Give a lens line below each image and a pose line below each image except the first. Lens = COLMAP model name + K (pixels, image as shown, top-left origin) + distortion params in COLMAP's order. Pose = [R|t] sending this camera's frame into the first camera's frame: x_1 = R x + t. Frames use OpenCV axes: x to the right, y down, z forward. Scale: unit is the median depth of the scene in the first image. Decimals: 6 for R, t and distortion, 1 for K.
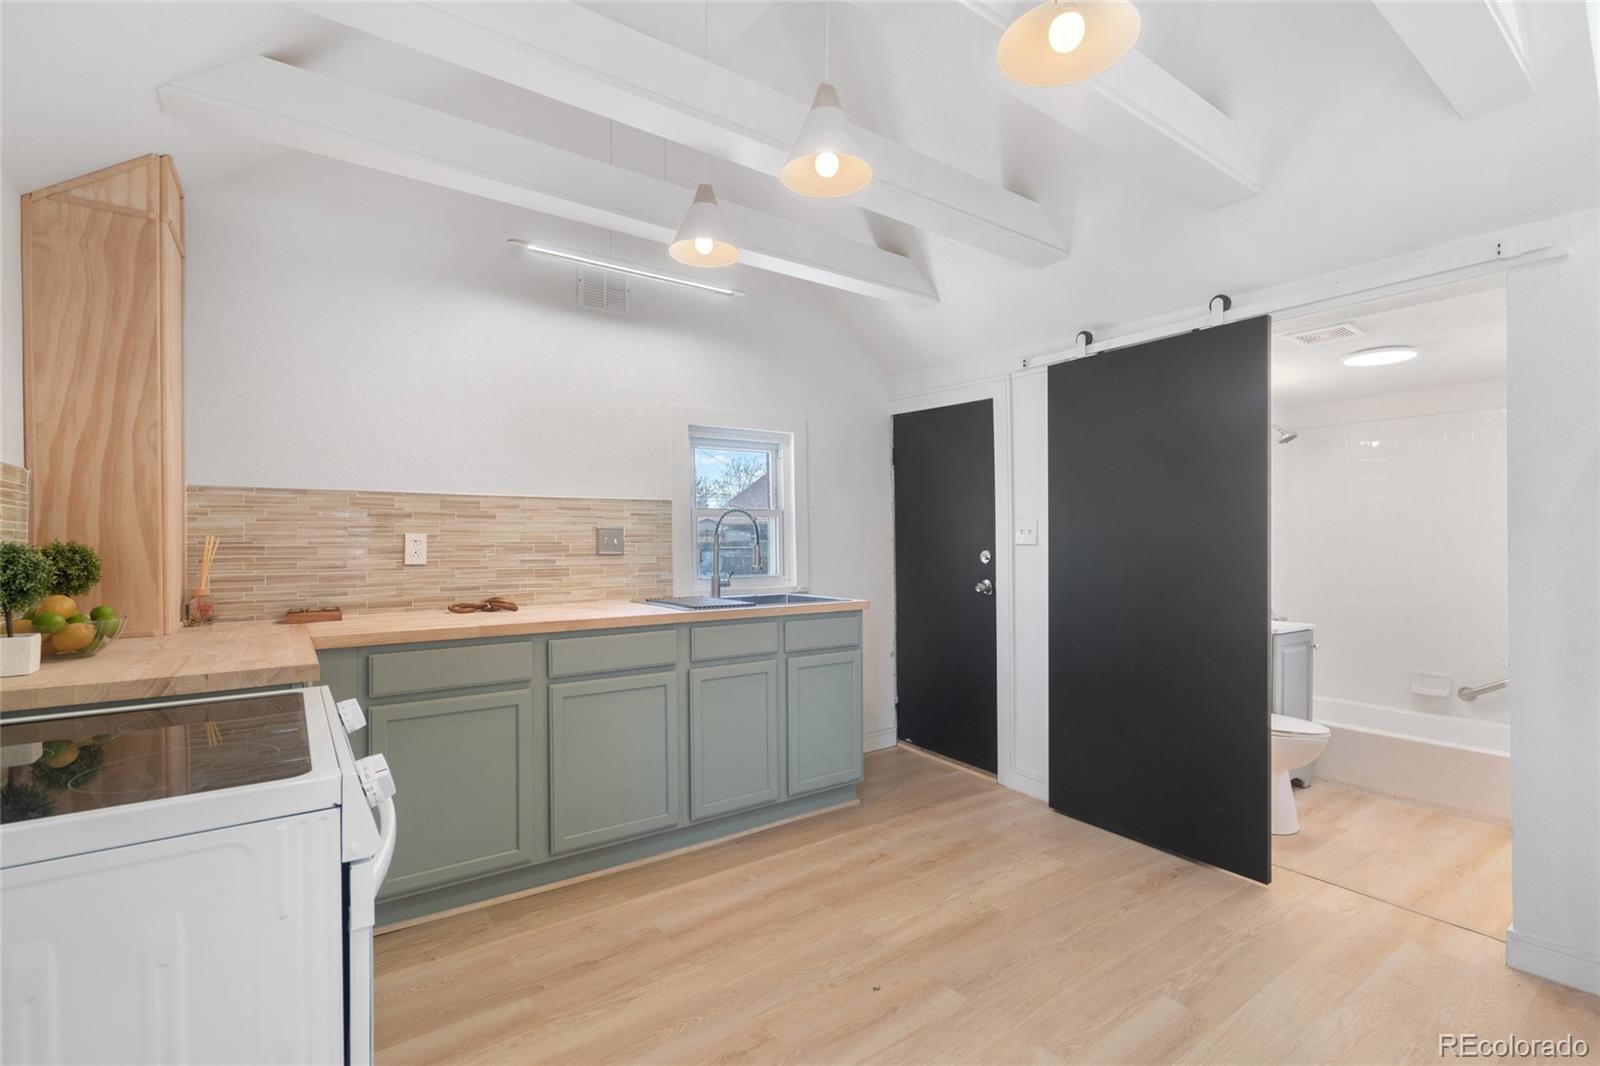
lens RADIAL K [[727.1, 0, 796.5], [0, 727.1, 539.9], [0, 0, 1]] dist [-0.006846, 0.001925]
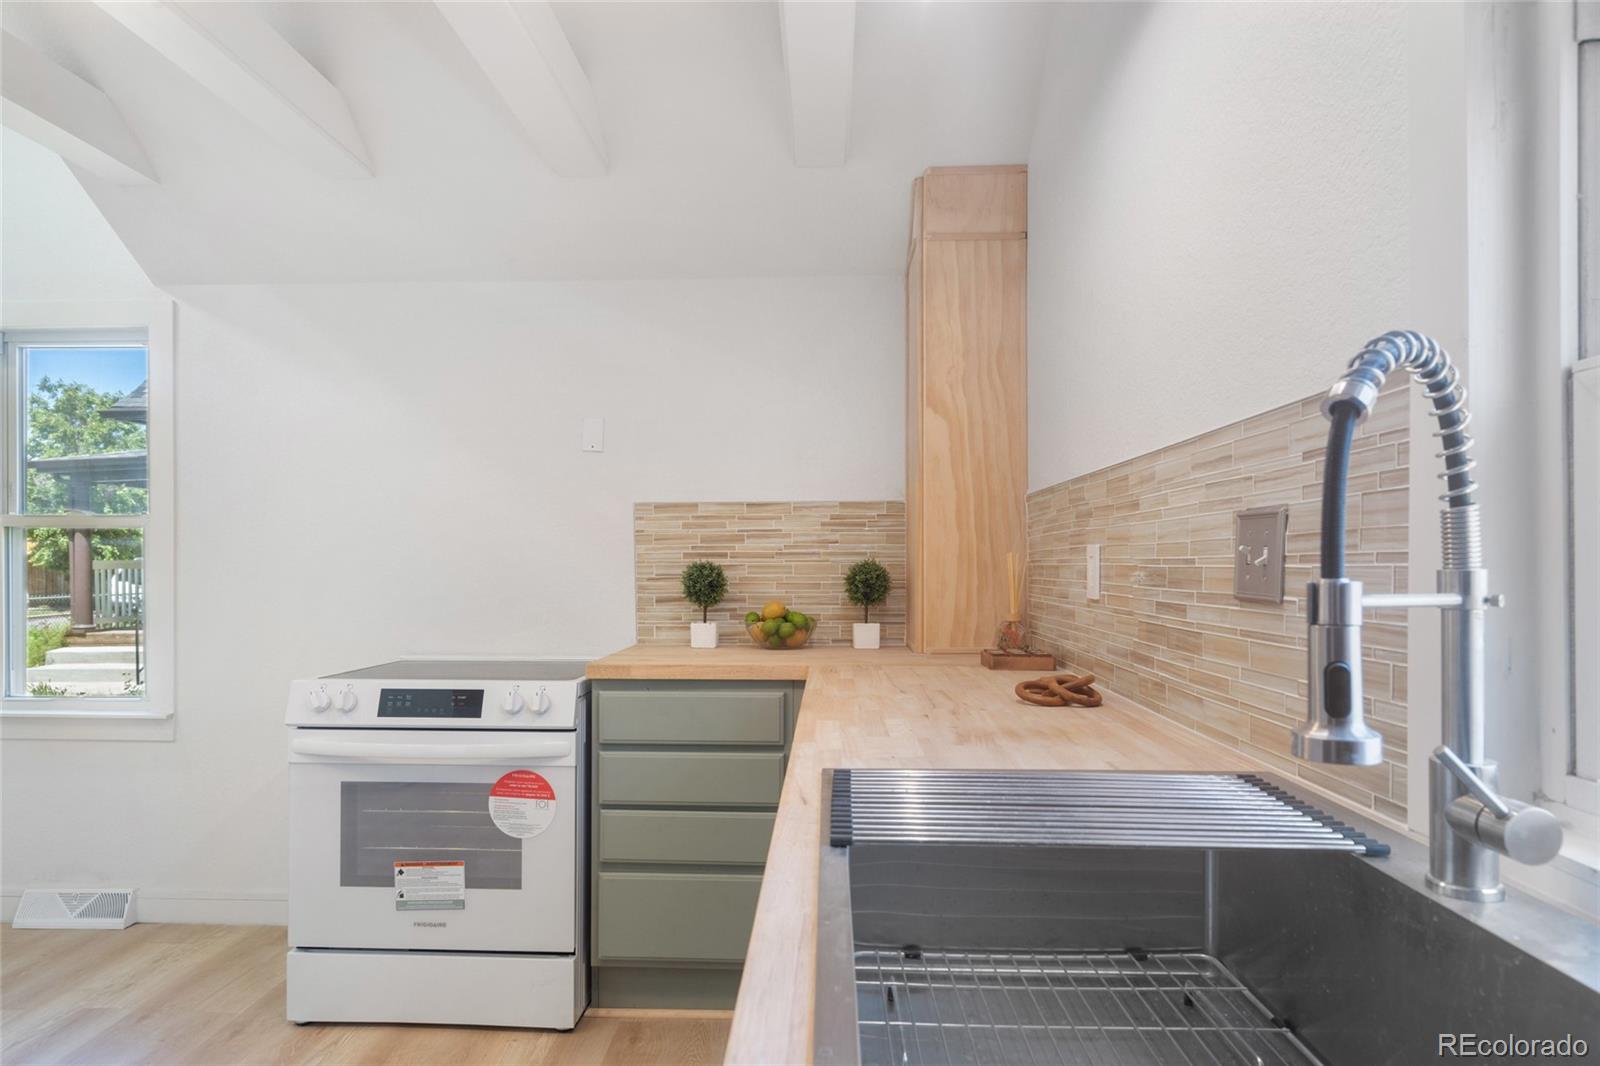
lens RADIAL K [[916.4, 0, 796.5], [0, 916.4, 562.5], [0, 0, 1]] dist [0.006846, -0.002439]
pose [[-0.610227, 0.003856, -0.792217, 0.203542], [0.006756, 0.999977, -0.000336, 0.004281], [0.792198, -0.005557, -0.610239, 1.390426]]
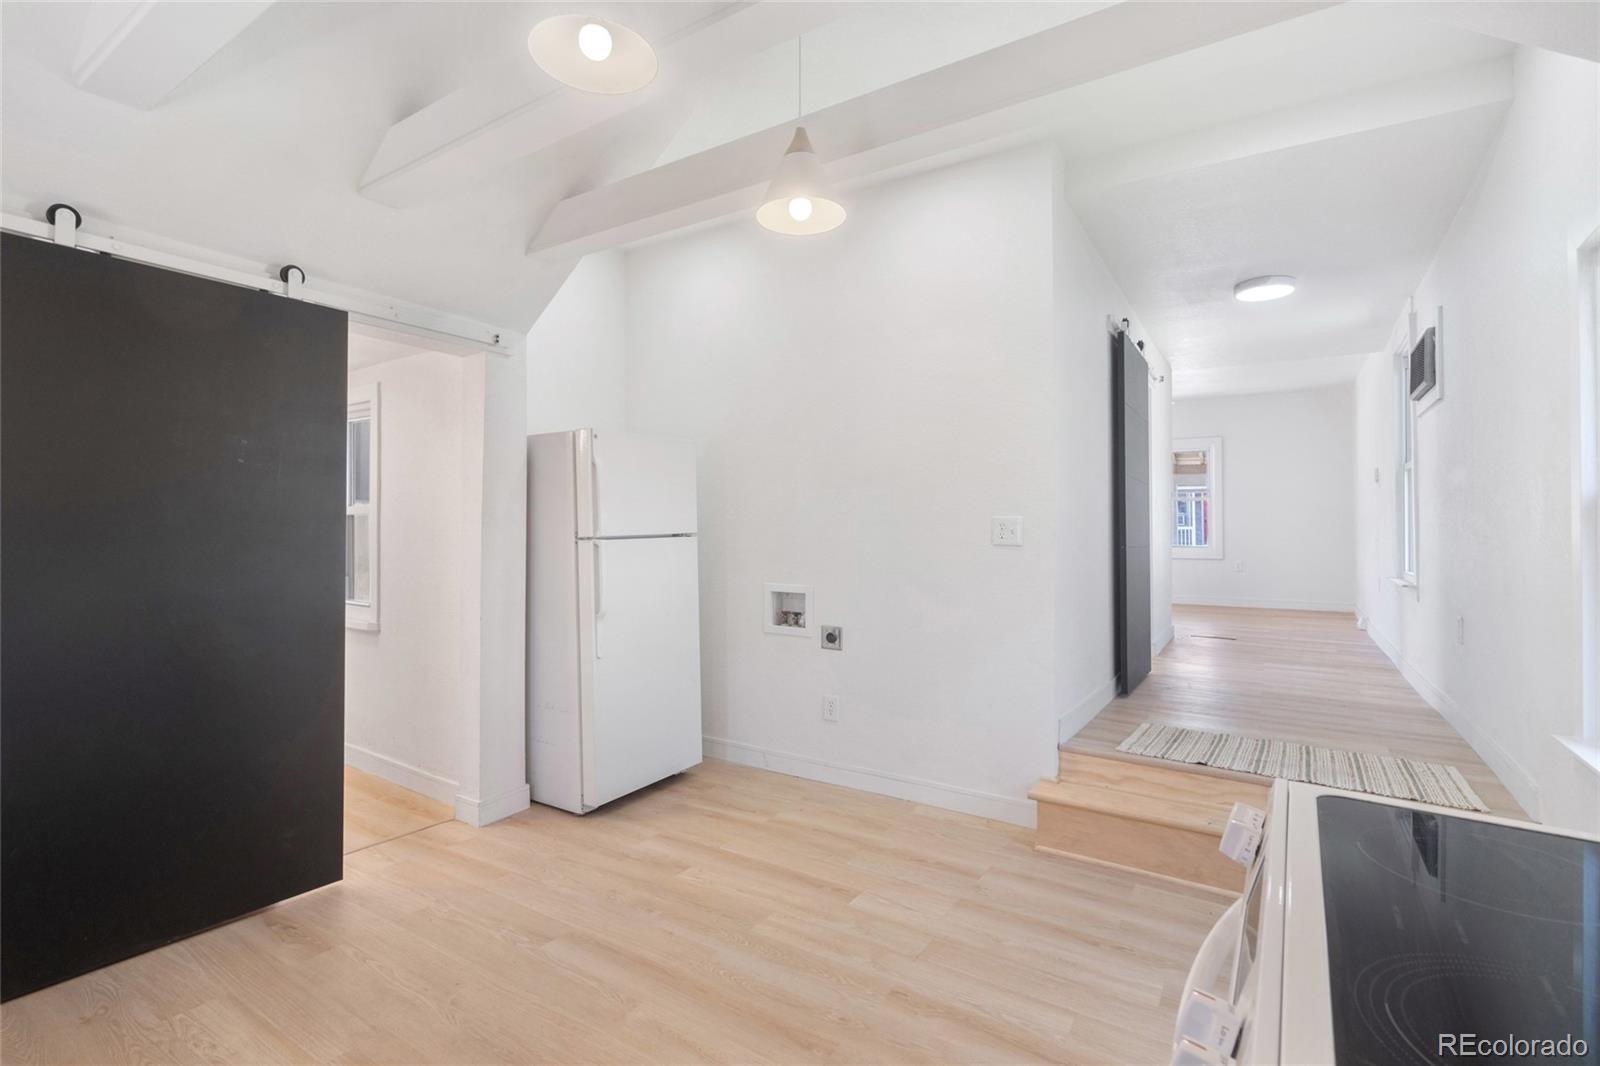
lens RADIAL K [[727.1, 0, 783.5], [0, 727.1, 502.0], [0, 0, 1]] dist [-0.006846, 0.001925]
pose [[-0.341493, 0.043379, 0.938883, -0.523348], [-0.011563, 0.998665, -0.050347, 0.000942], [-0.939813, -0.028049, -0.340536, 0.796523]]
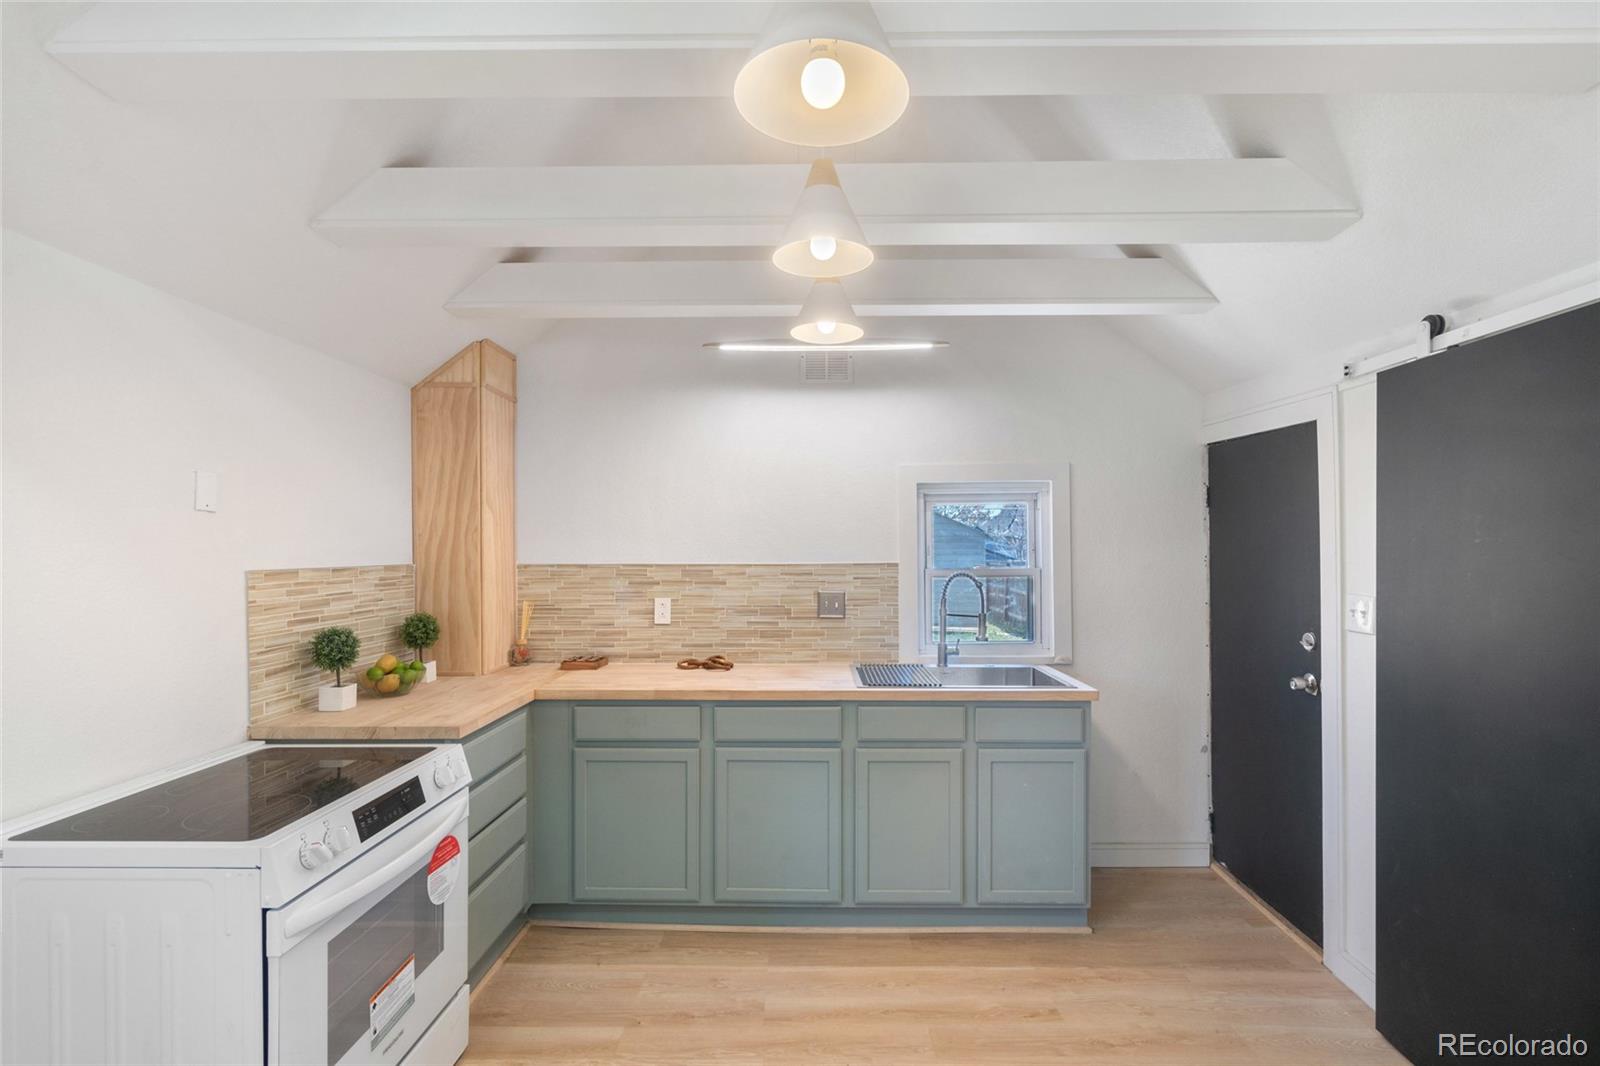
lens RADIAL K [[727.1, 0, 799.4], [0, 727.1, 550.5], [0, 0, 1]] dist [-0.006846, 0.001925]
pose [[0.801493, 0.002838, -0.597997, 0.418702], [0.000693, 0.999984, 0.005675, -0.104703], [0.598003, -0.004963, 0.801478, 0.188655]]
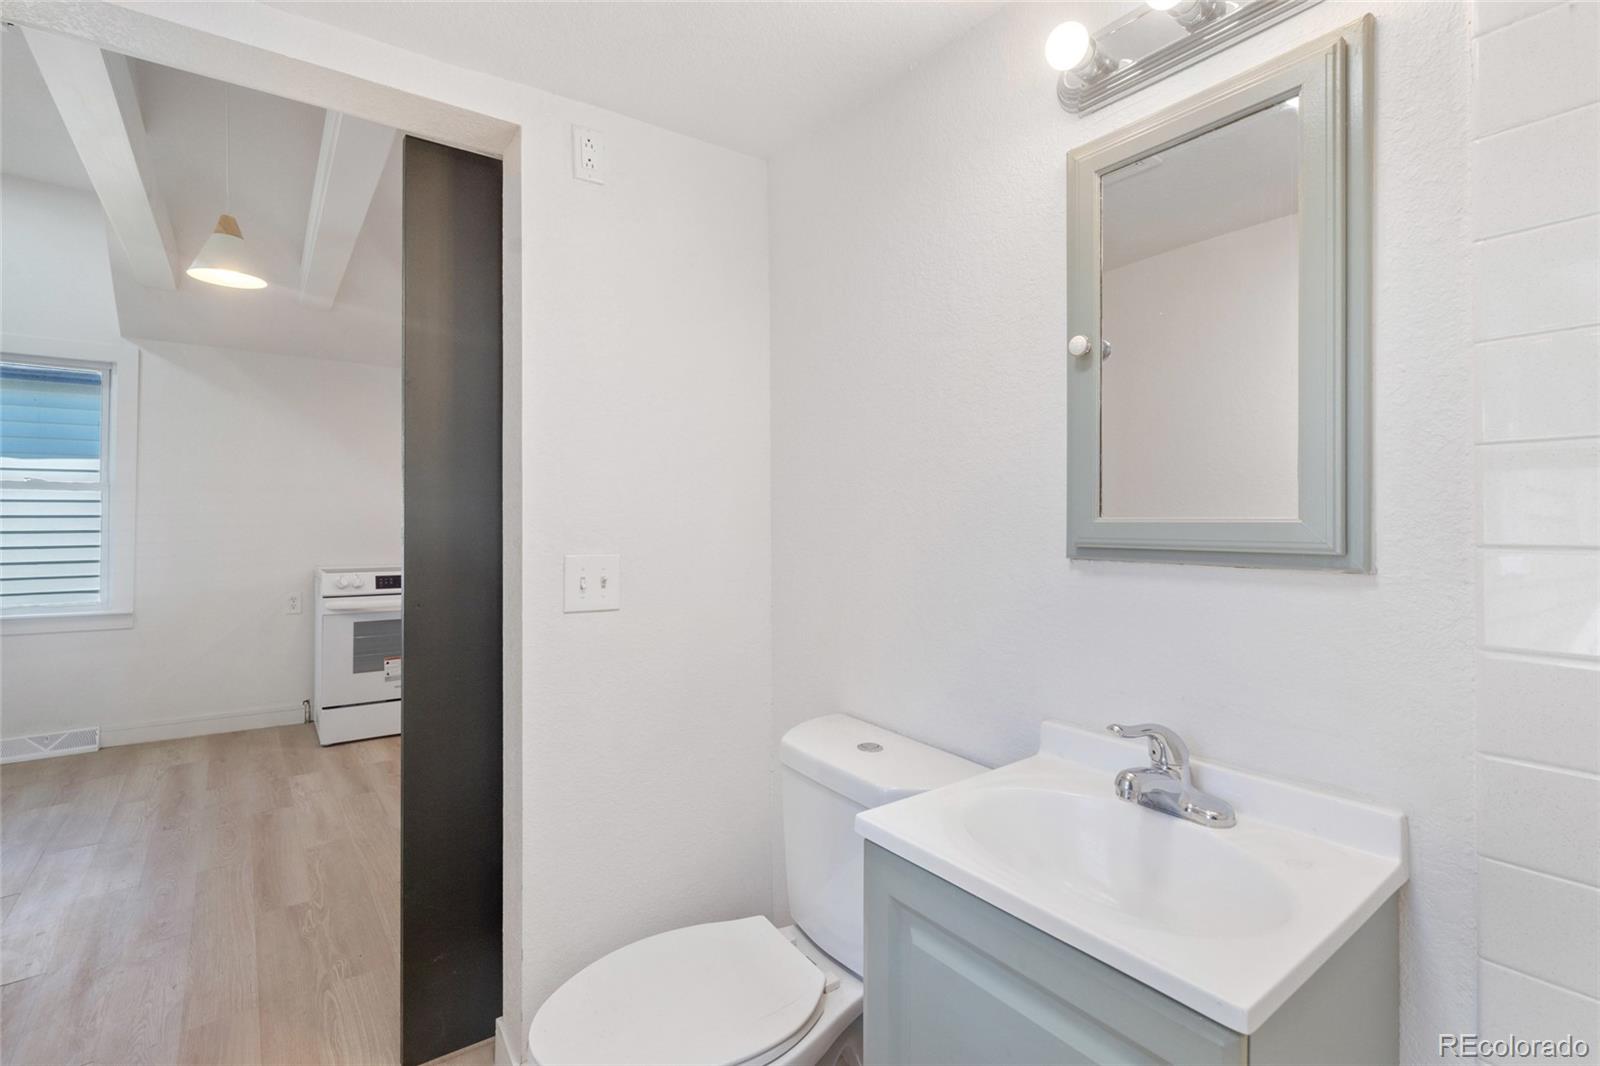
lens RADIAL K [[727.1, 0, 797.2], [0, 727.1, 514.1], [0, 0, 1]] dist [-0.006846, 0.001925]
pose [[0.021184, -0.009197, -0.999733, 1.290522], [0.004161, 0.999950, -0.009111, 0.017174], [0.999767, -0.003967, 0.021221, 1.340421]]
